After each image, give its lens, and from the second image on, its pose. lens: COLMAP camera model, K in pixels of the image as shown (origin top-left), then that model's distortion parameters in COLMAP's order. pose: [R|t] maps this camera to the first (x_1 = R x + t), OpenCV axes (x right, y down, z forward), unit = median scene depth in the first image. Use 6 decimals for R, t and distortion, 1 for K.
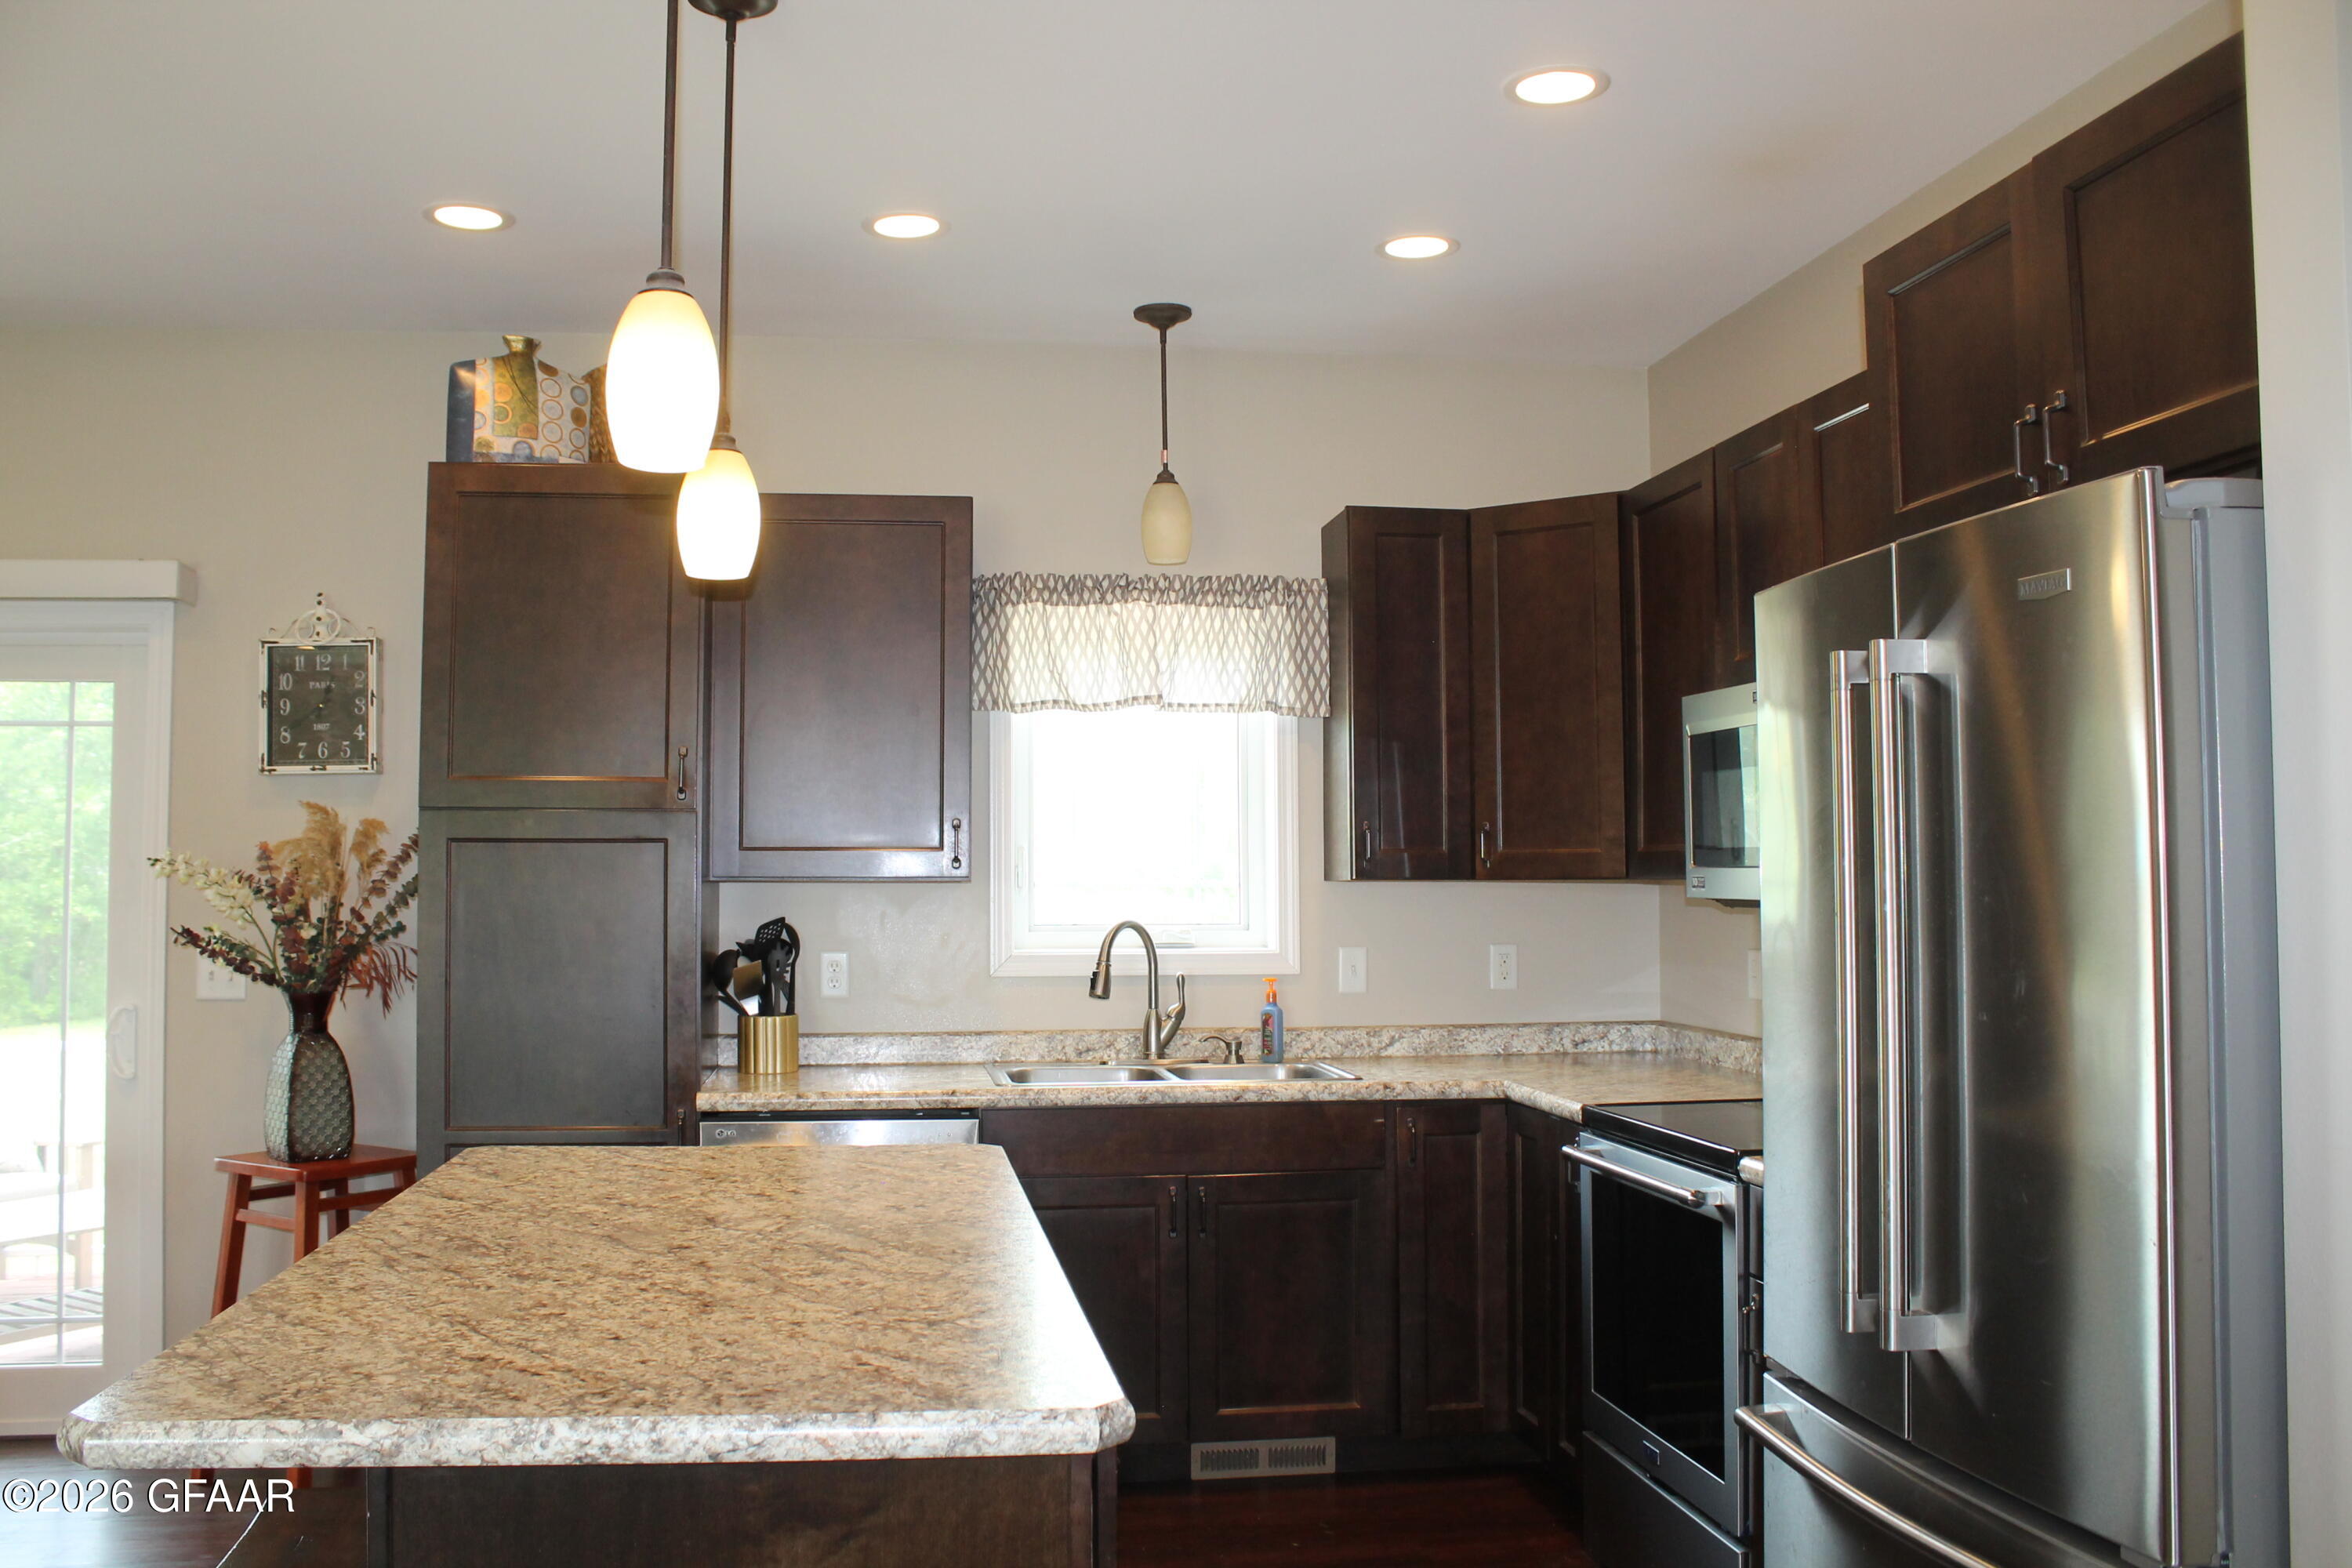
lens RADIAL K [[1964.2, 0, 1176.0], [0, 1964.2, 784.0], [0, 0, 1]] dist [-0.174497, 0.147493]
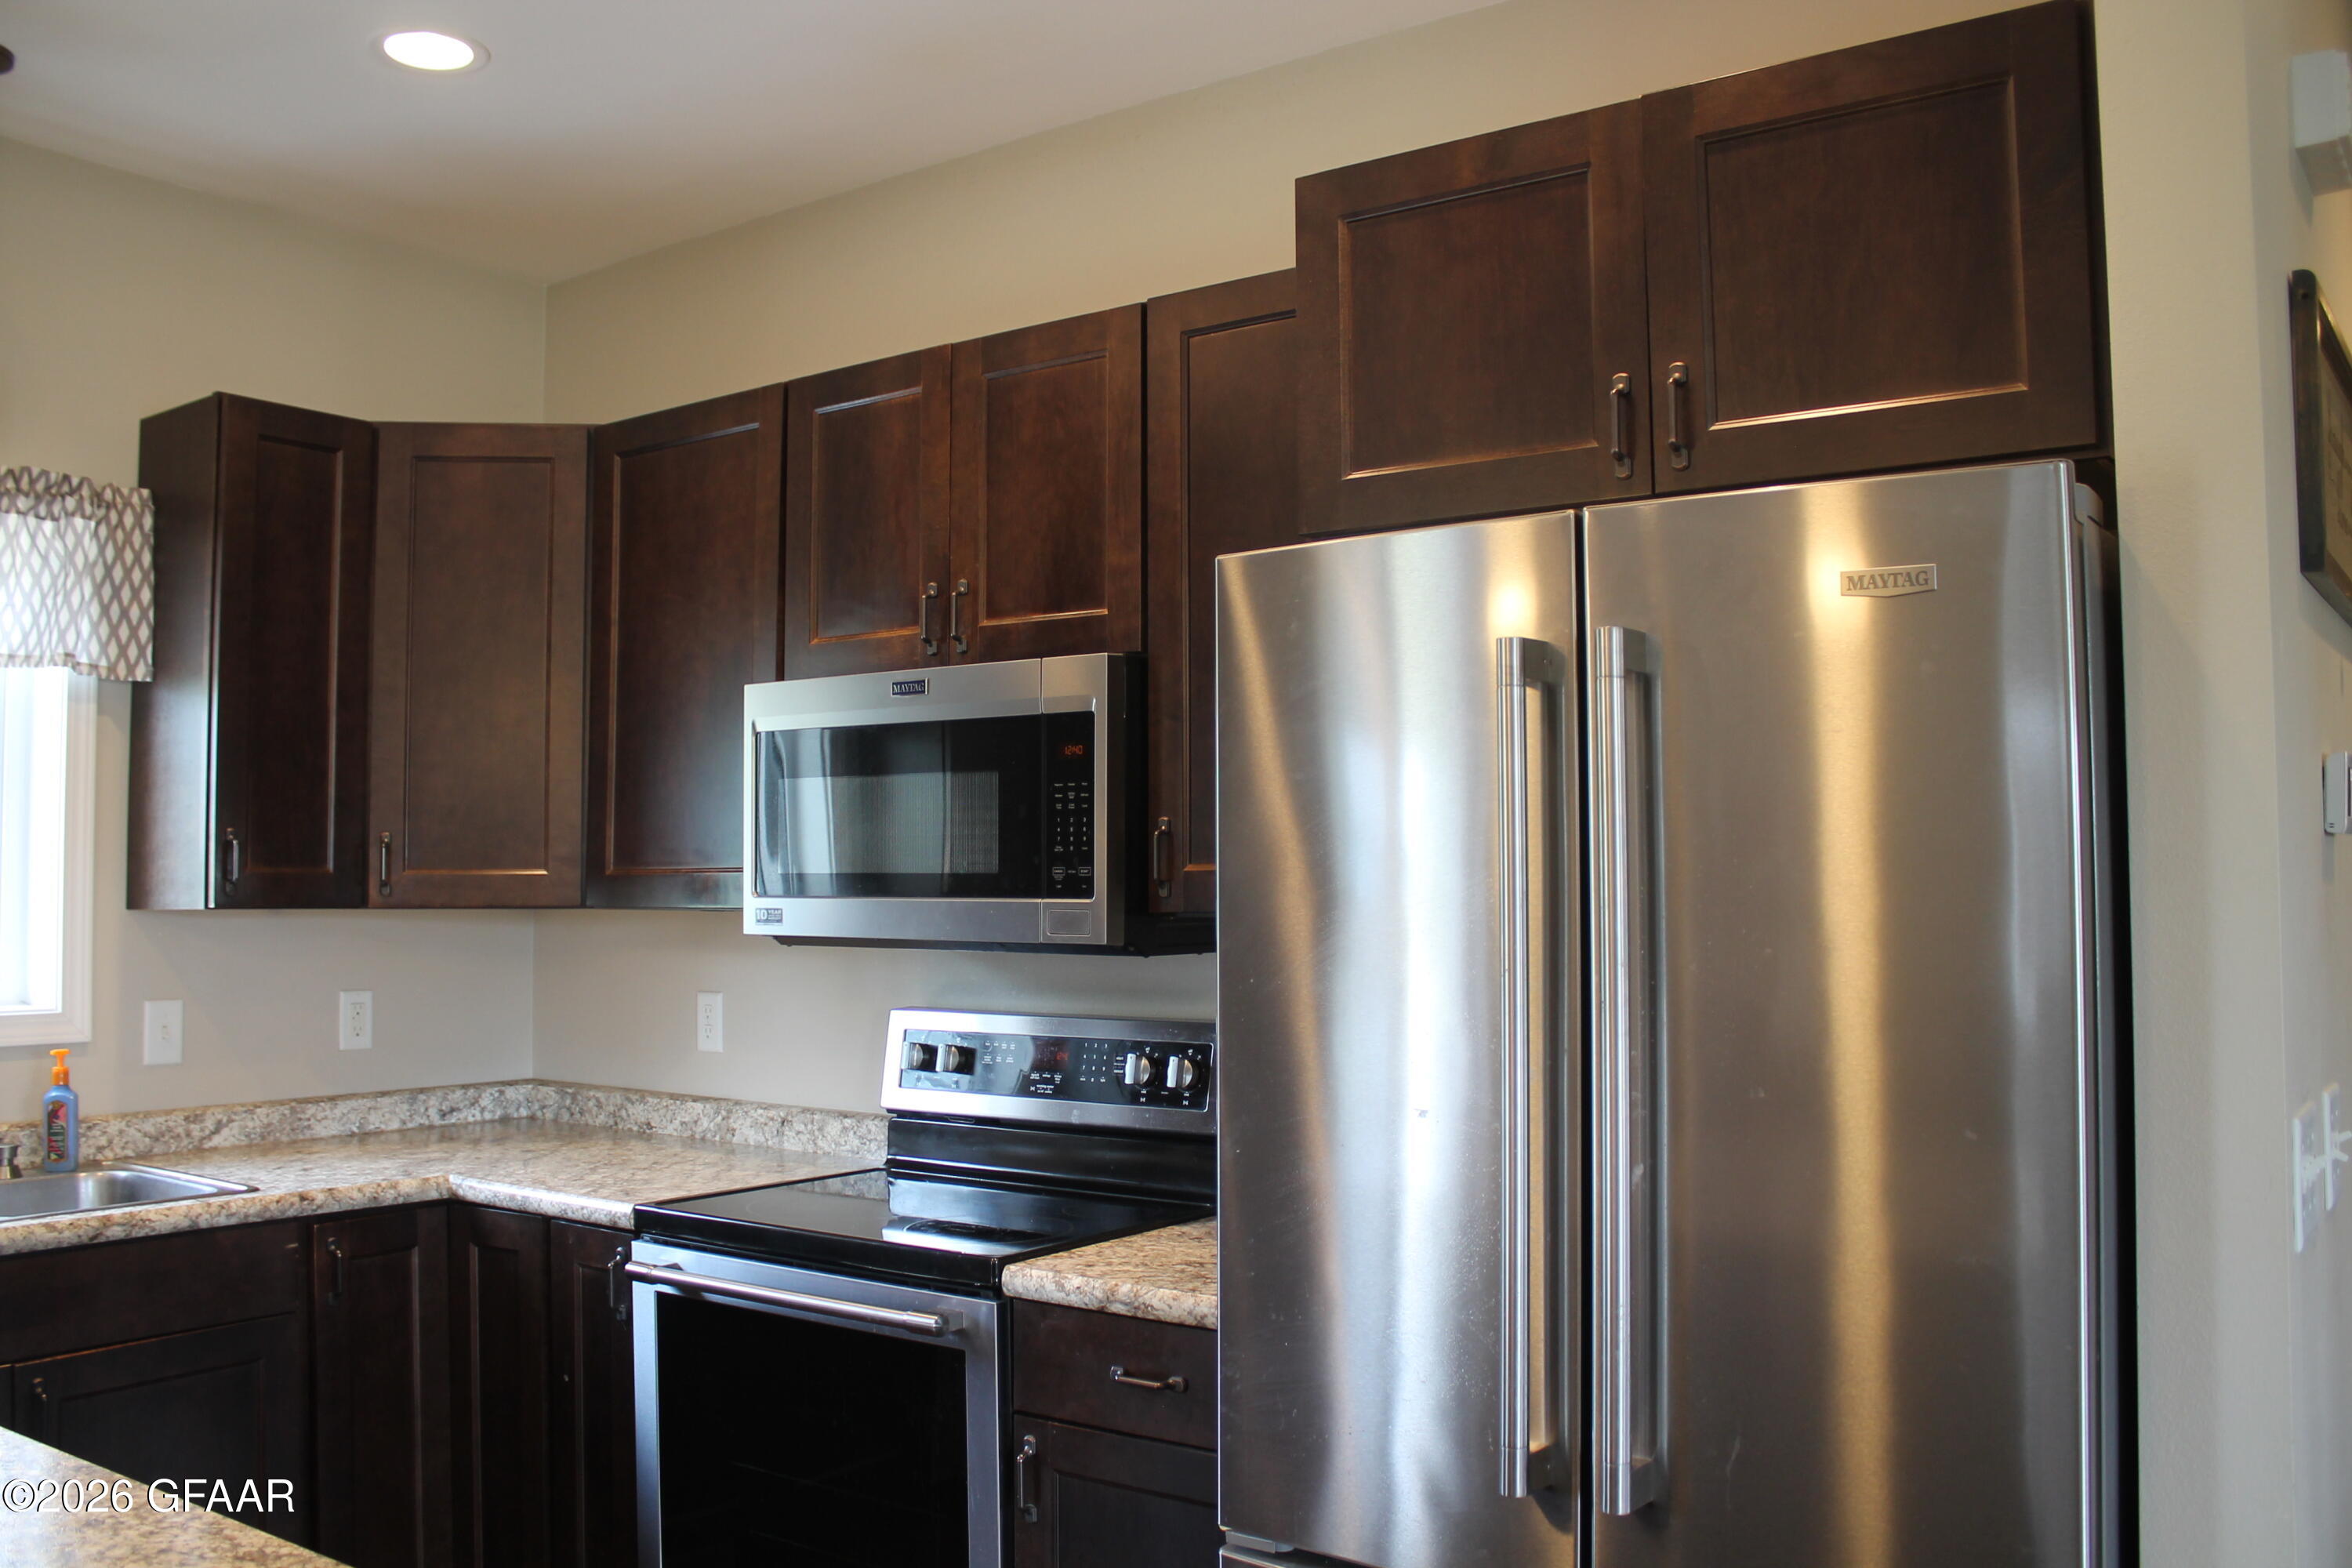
lens RADIAL K [[1964.2, 0, 1176.0], [0, 1964.2, 784.0], [0, 0, 1]] dist [-0.174497, 0.147493]
pose [[0.704300, 0.036721, 0.708952, -0.146194], [-0.031461, 0.999295, -0.020505, 0.005631], [-0.709205, -0.007863, 0.704958, 0.244079]]
